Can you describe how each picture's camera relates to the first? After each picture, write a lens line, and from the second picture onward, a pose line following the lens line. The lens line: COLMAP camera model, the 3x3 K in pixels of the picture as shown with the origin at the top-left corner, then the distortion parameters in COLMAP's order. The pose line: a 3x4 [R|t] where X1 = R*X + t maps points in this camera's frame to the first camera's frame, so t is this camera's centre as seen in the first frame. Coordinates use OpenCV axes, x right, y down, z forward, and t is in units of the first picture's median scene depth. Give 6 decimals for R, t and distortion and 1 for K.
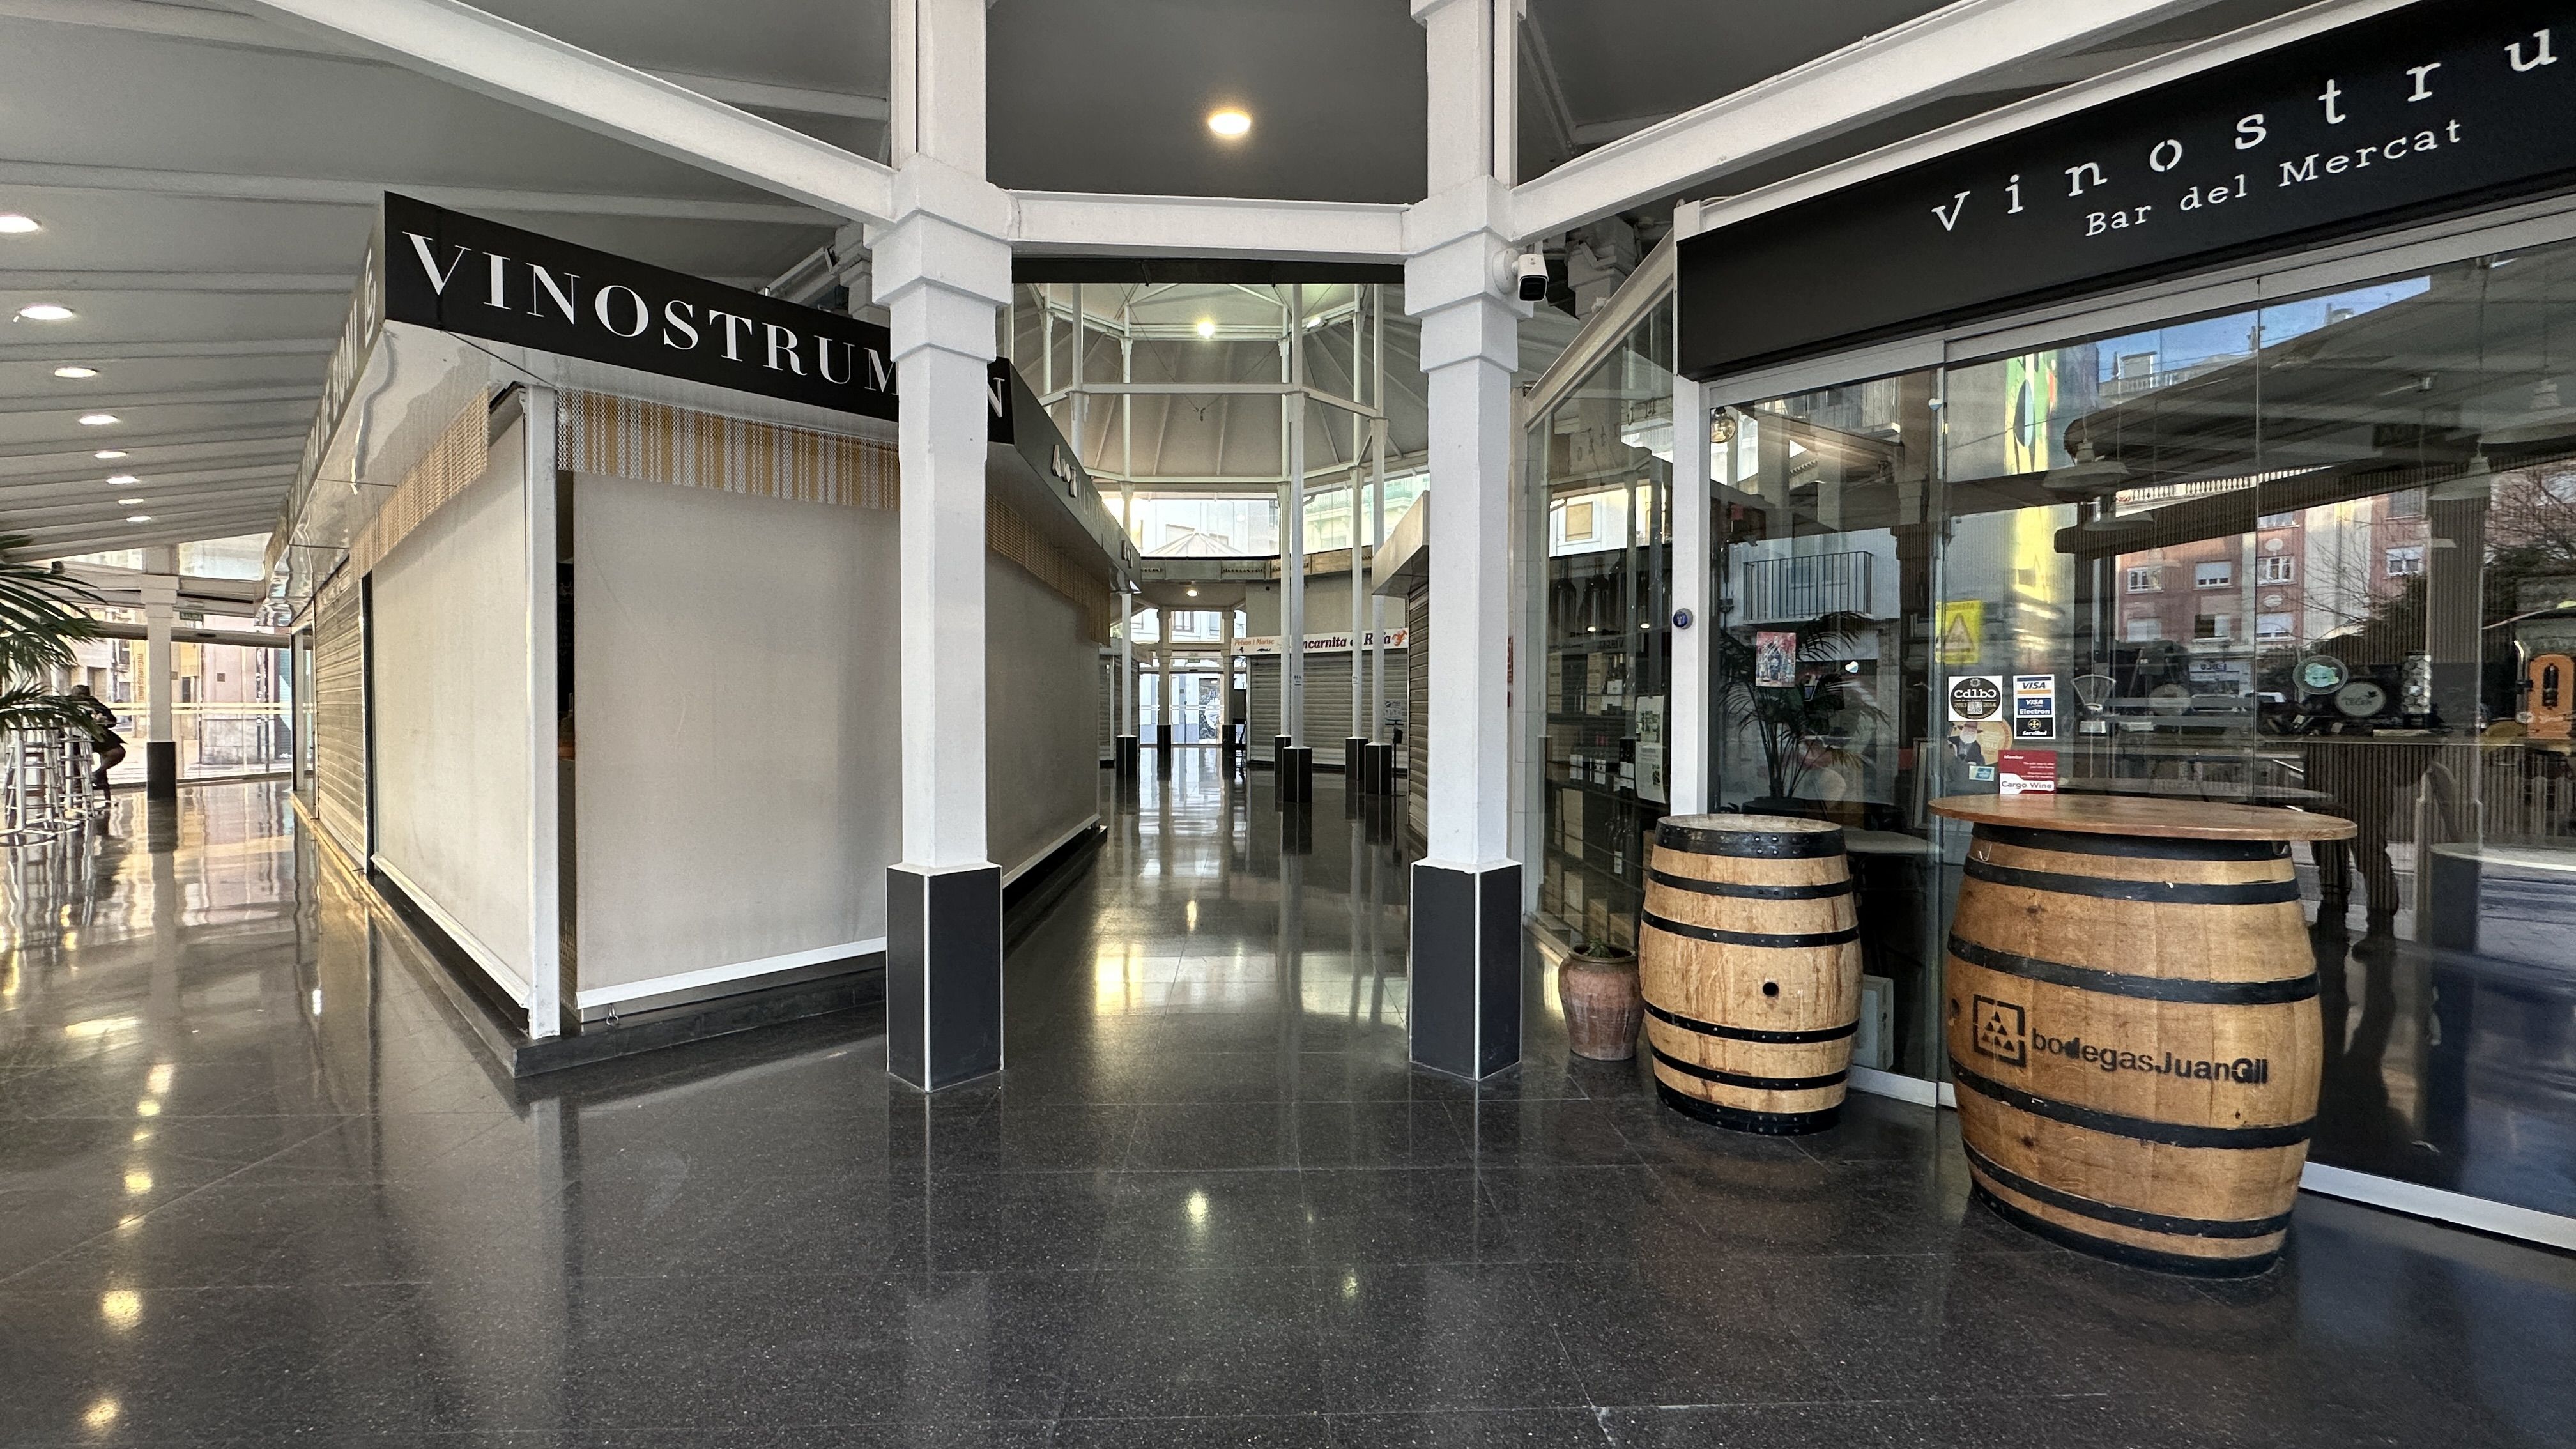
lens RADIAL K [[1027.5, 0, 1287.1], [0, 1027.5, 718.5], [0, 0, 1]] dist [0.000196, 0.000294]
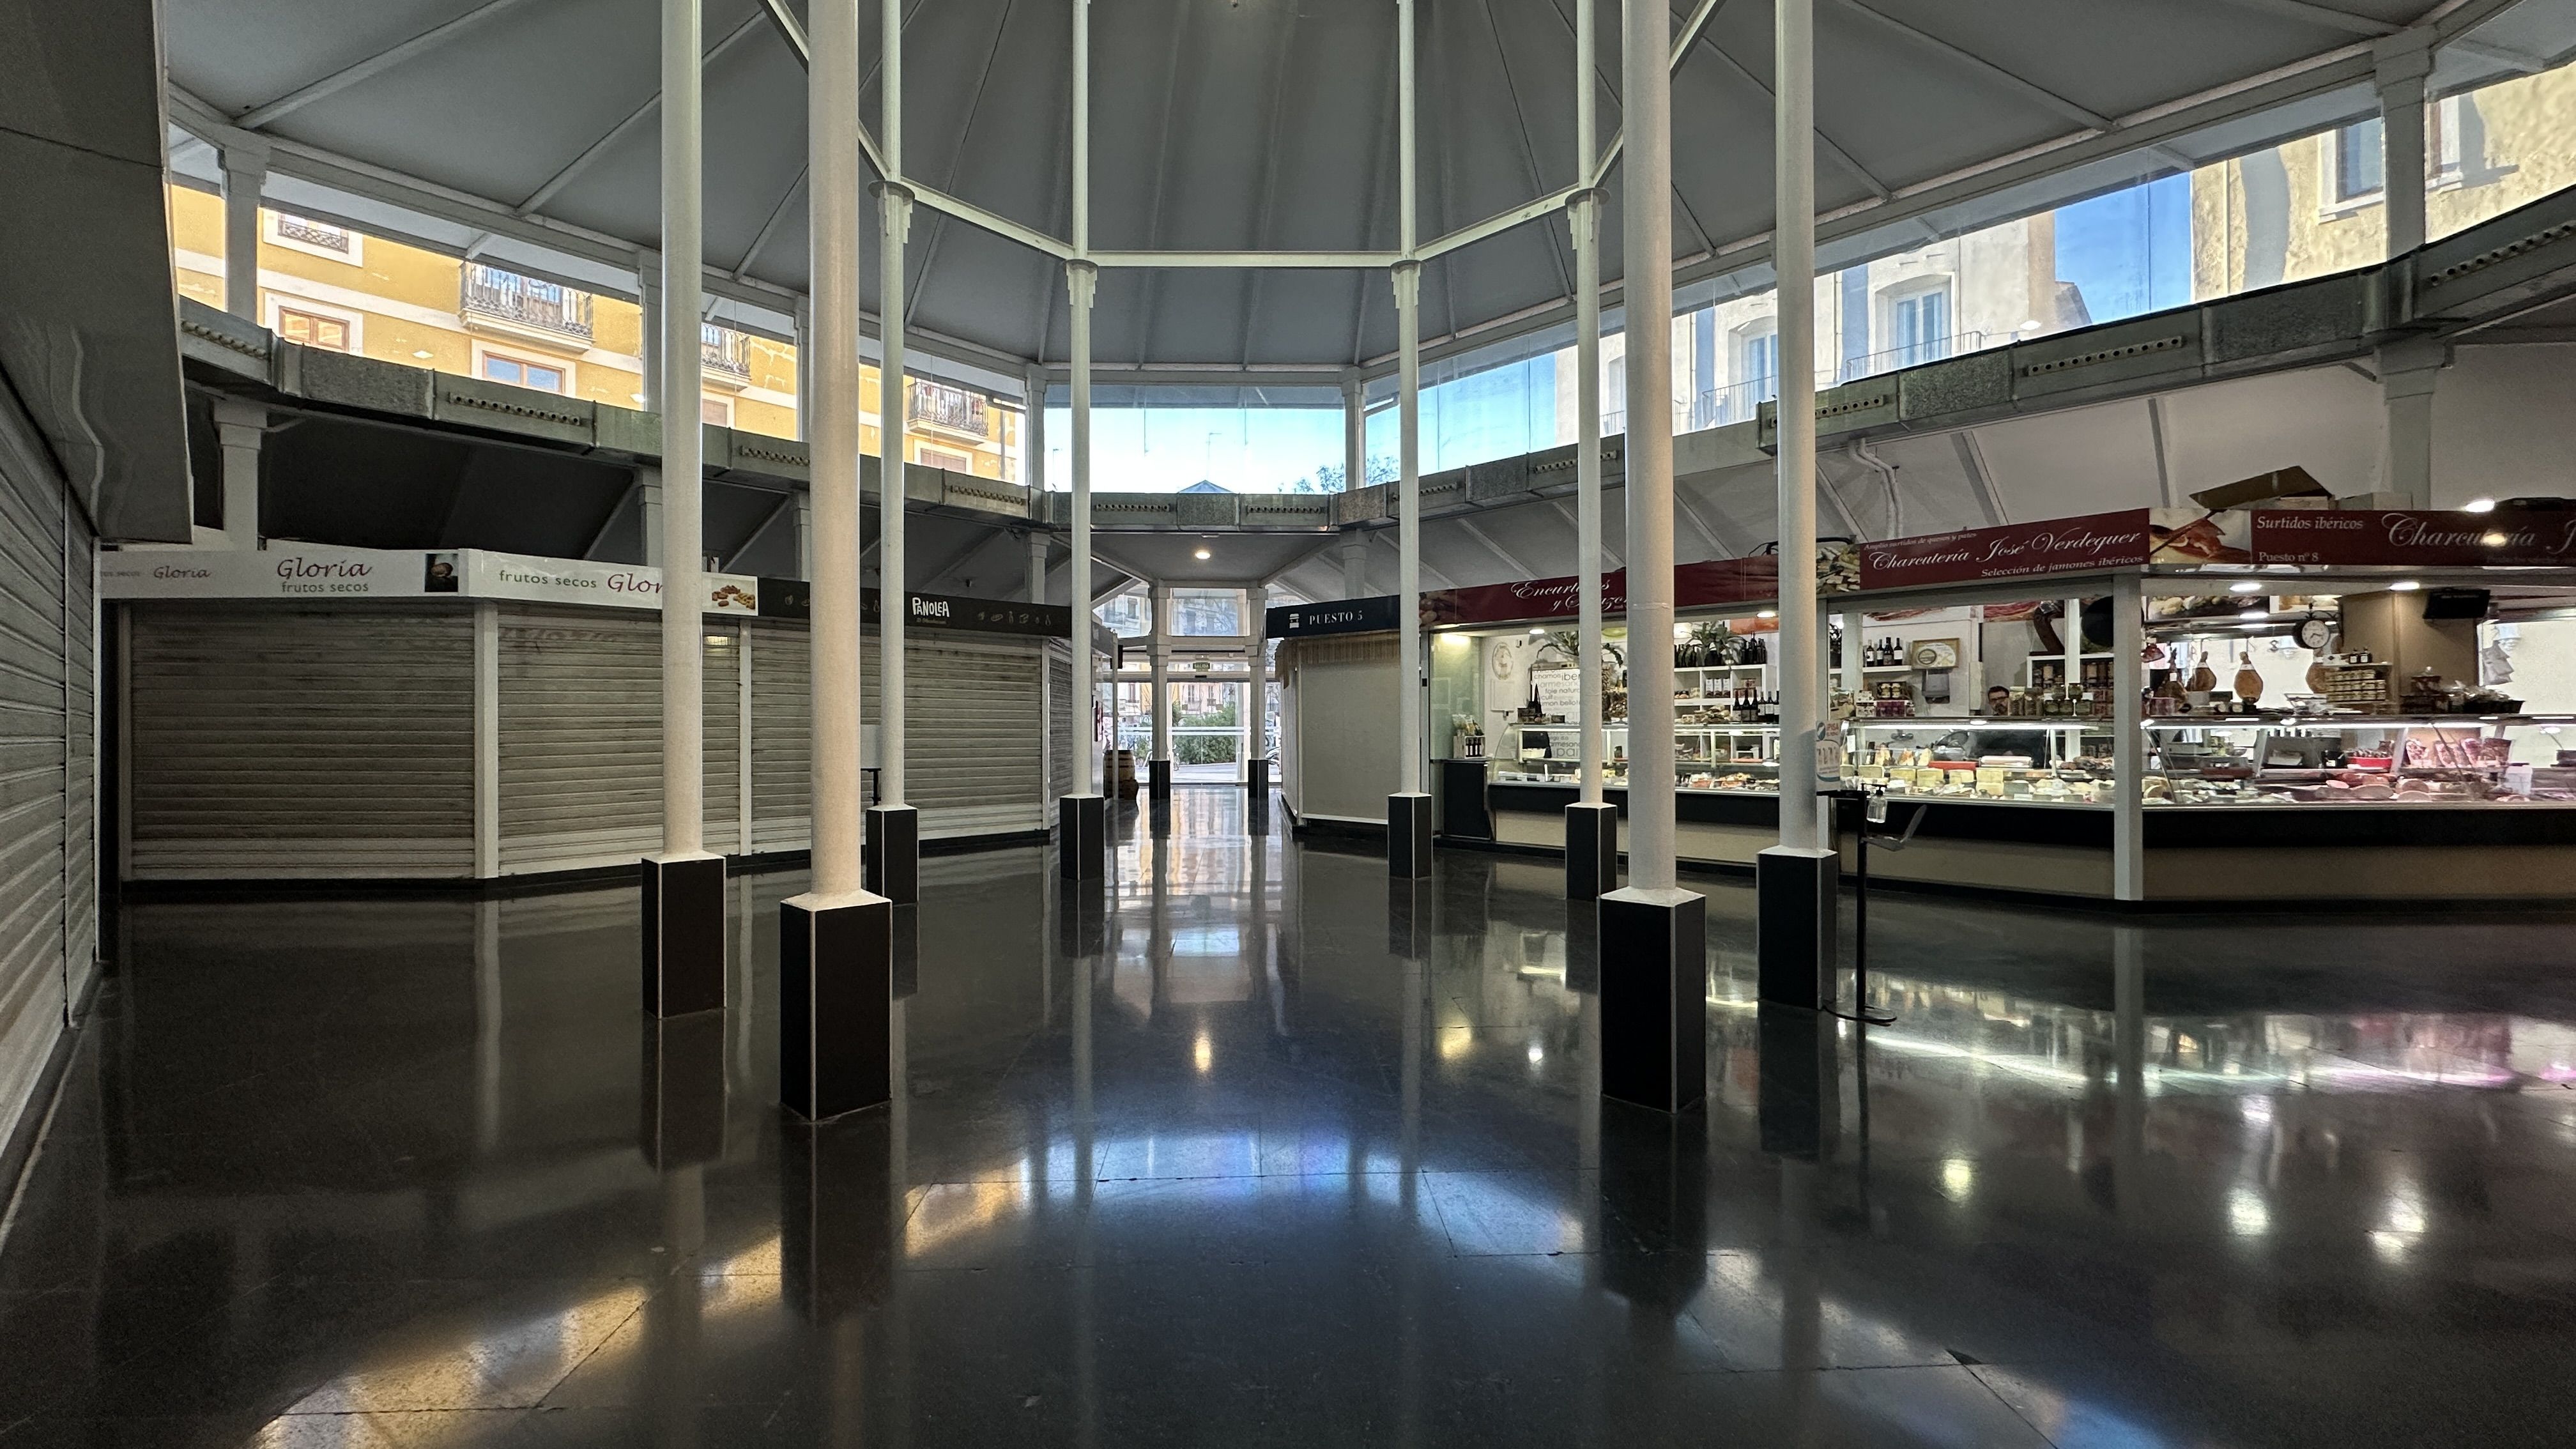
lens RADIAL K [[1025.4, 0, 1287.7], [0, 1025.4, 716.1], [0, 0, 1]] dist [0.002418, 0.000038]
pose [[0.999977, 0.000172, 0.006796, -0.261741], [-0.000018, 0.999745, -0.022599, -0.034318], [-0.006798, 0.022599, 0.999722, 2.212573]]
